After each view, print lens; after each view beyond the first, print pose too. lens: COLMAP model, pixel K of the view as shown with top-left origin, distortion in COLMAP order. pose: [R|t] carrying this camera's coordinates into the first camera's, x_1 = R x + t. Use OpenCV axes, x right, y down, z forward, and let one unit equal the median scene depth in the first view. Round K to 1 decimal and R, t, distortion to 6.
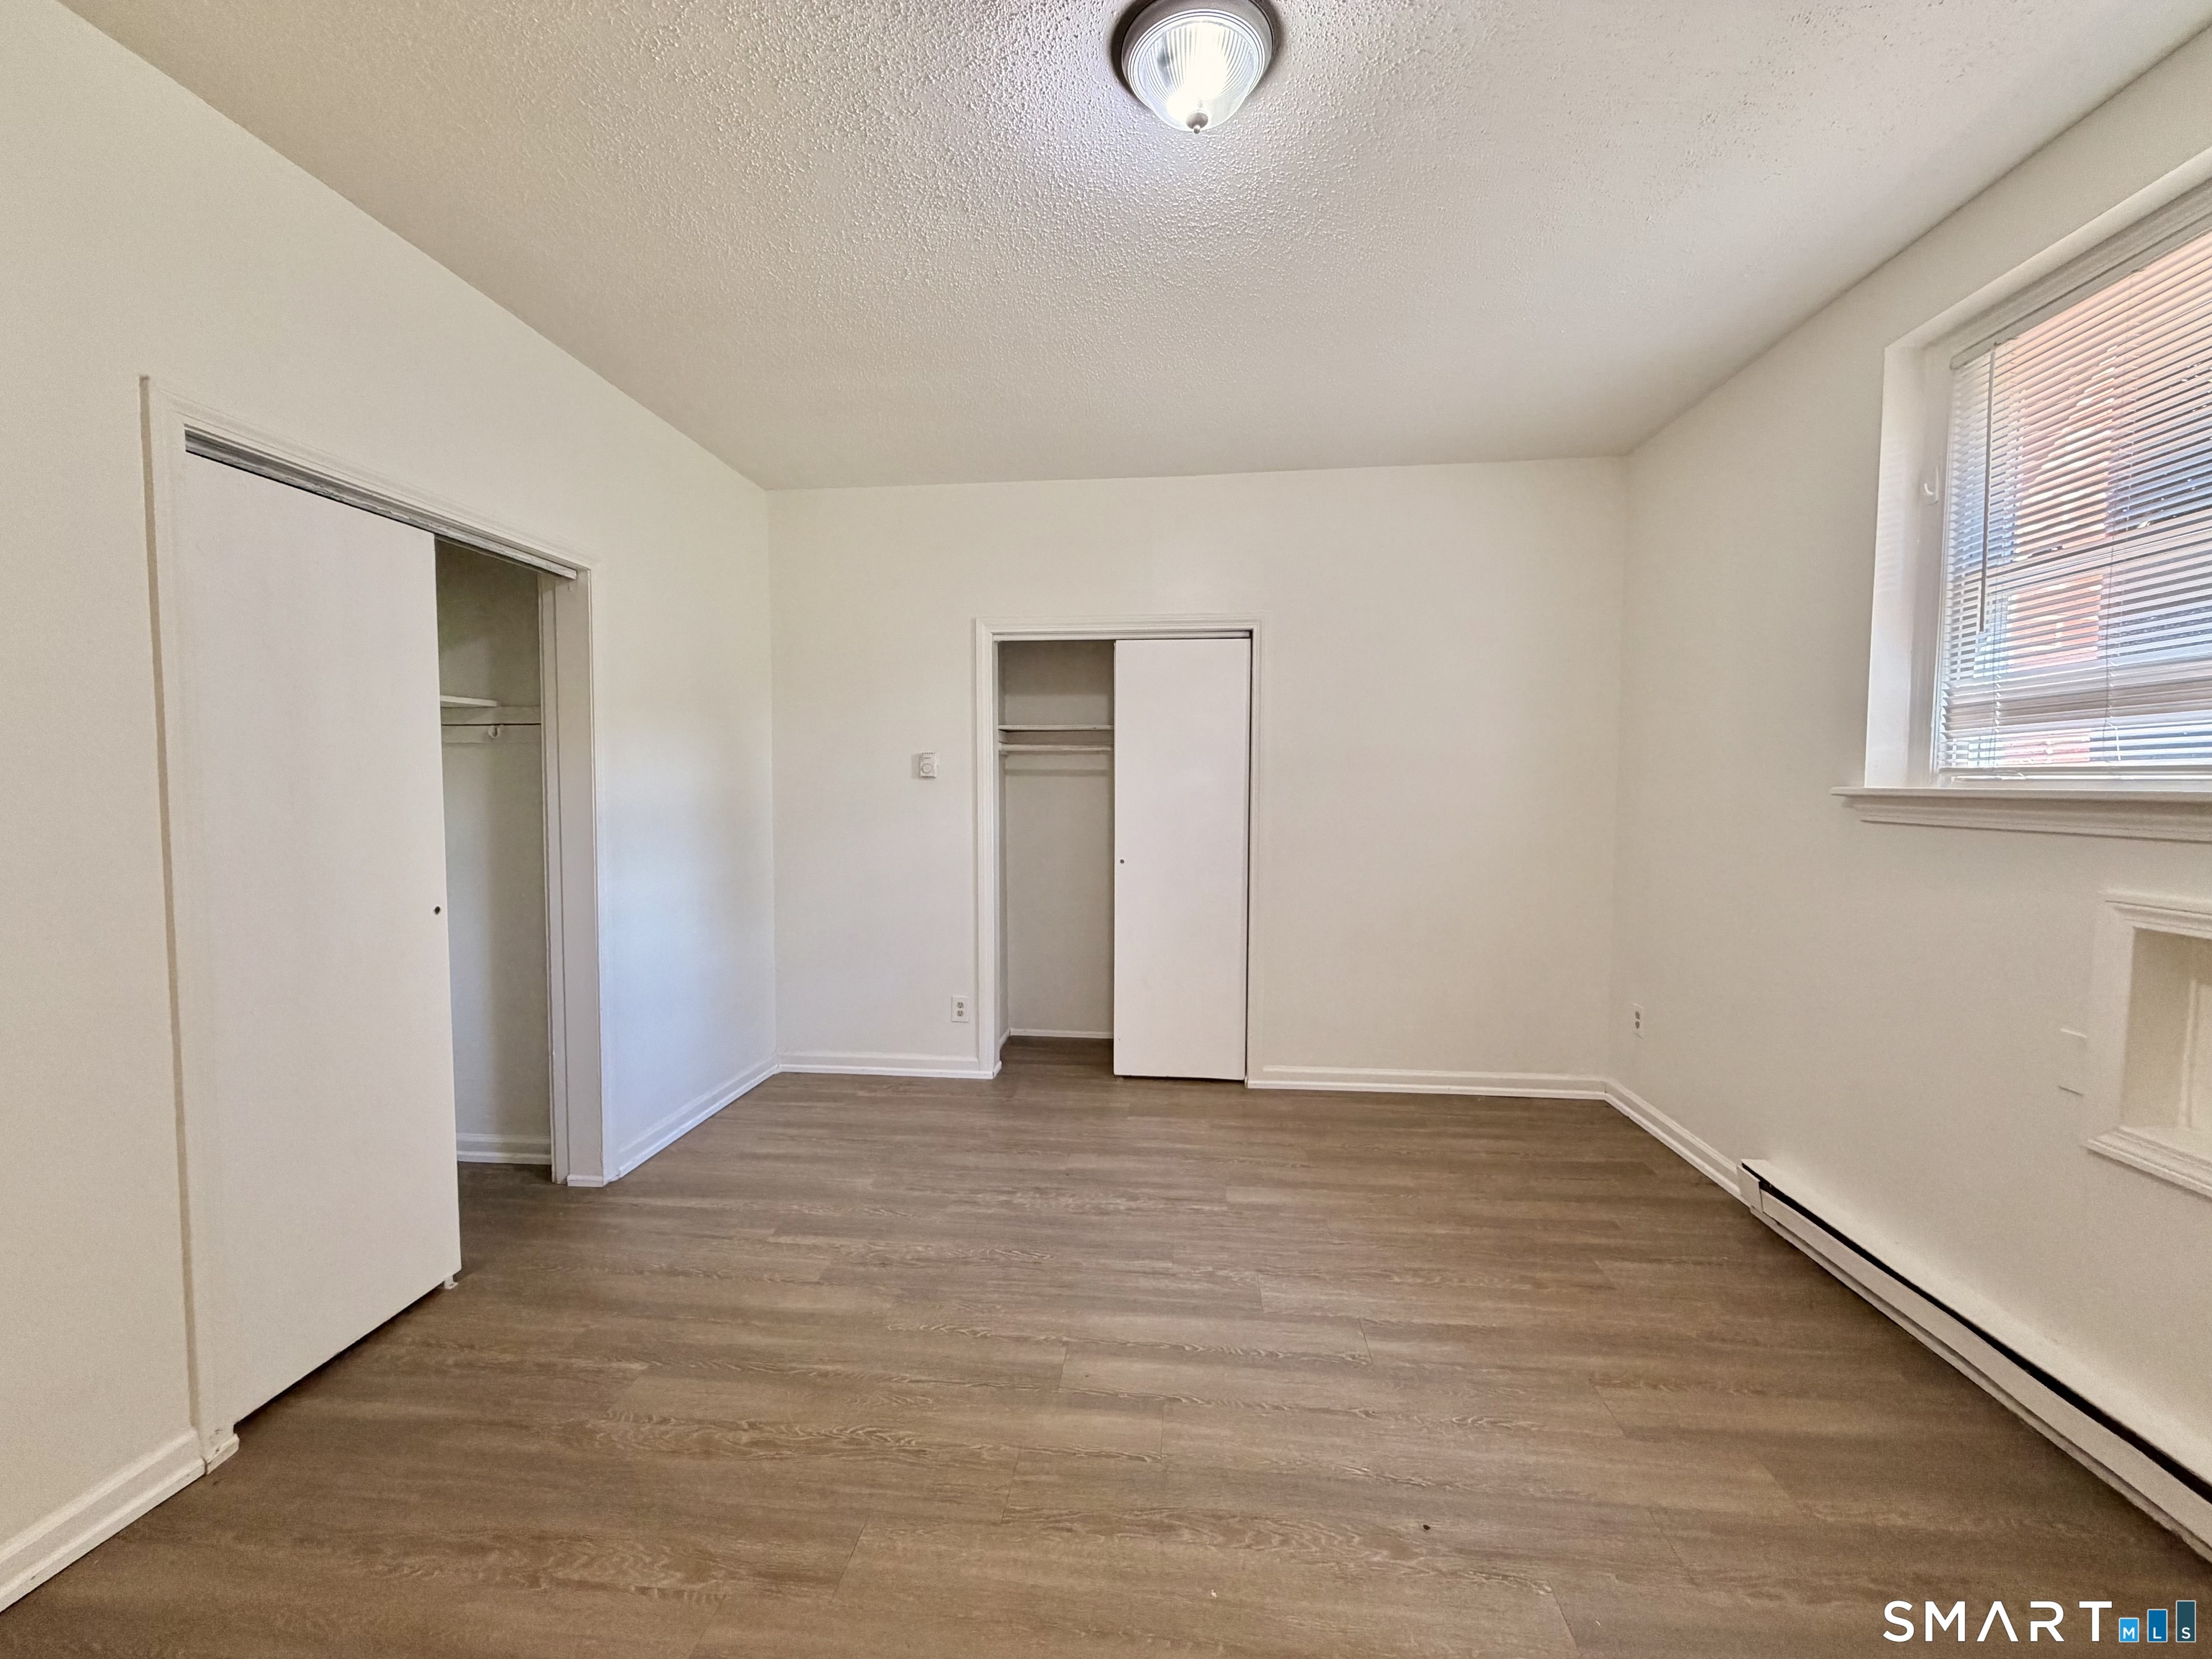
lens RADIAL K [[885.4, 0, 1105.7], [0, 885.4, 826.9], [0, 0, 1]] dist [0.000712, -0.000938]
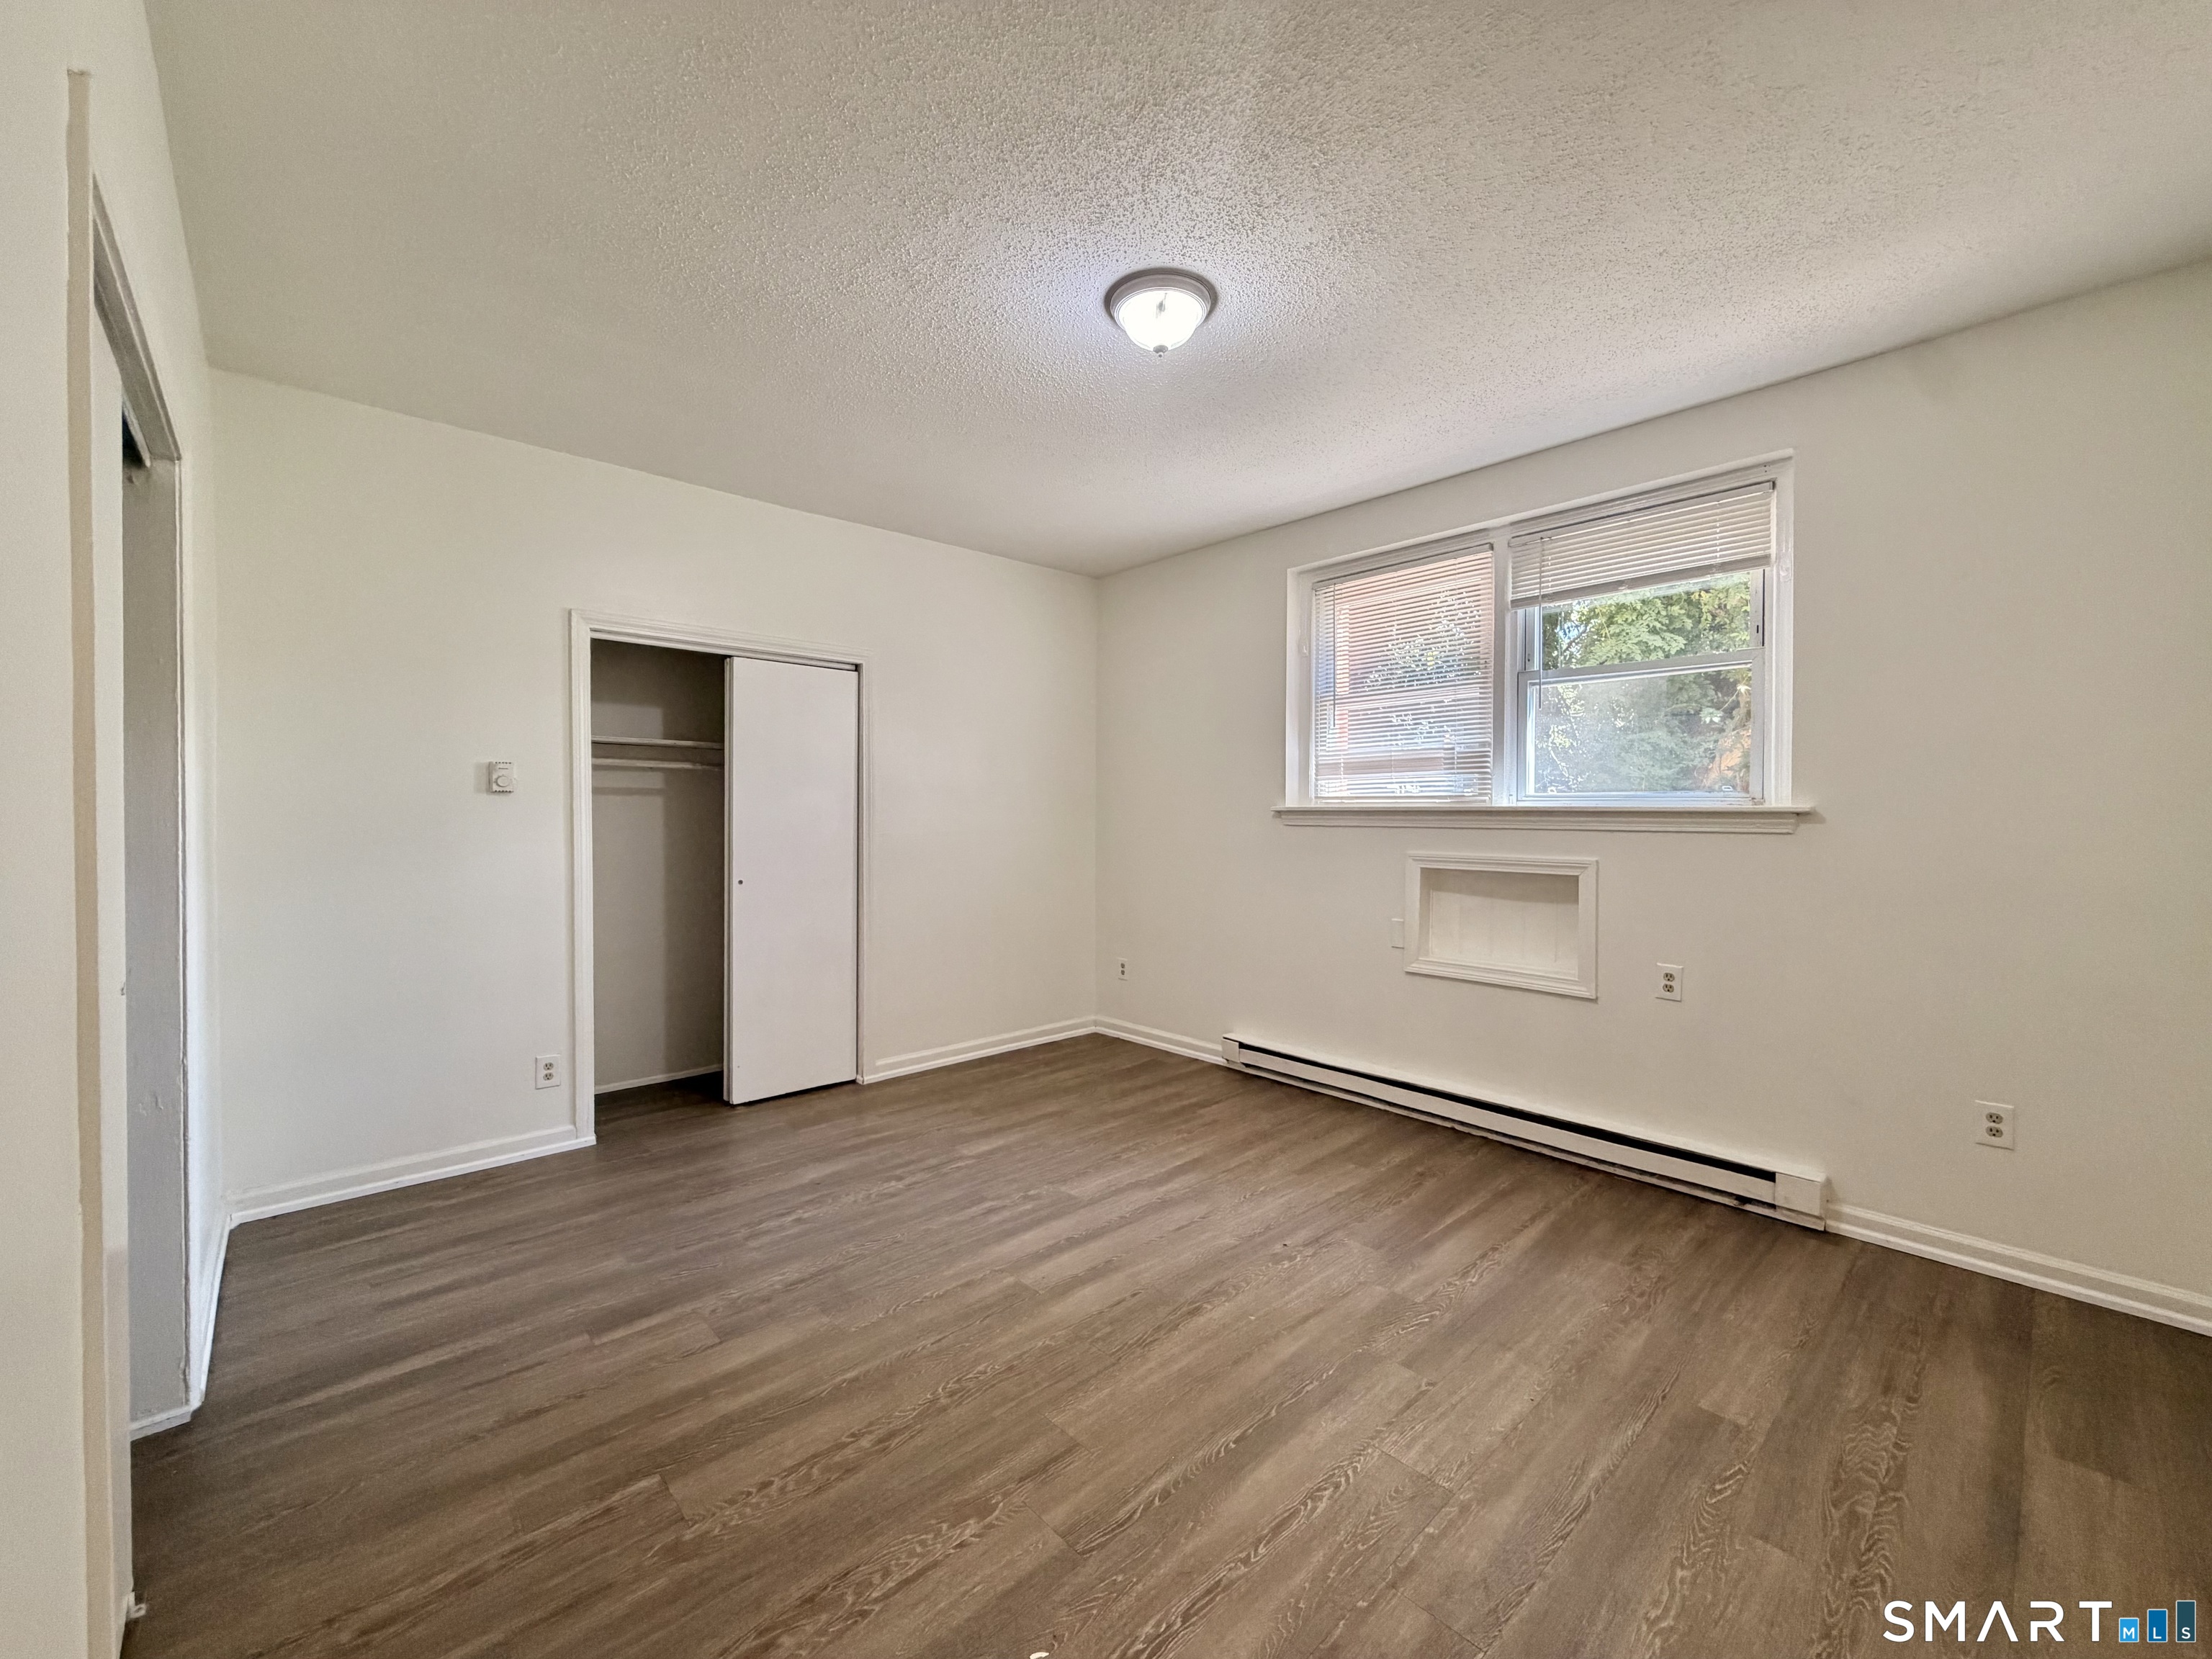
lens RADIAL K [[885.4, 0, 1101.2], [0, 885.4, 823.7], [0, 0, 1]] dist [0.000712, -0.000938]
pose [[0.662693, -0.007083, 0.748858, -0.659676], [0.035579, 0.999124, -0.022035, 0.015268], [-0.748046, 0.041246, 0.662364, 0.075129]]
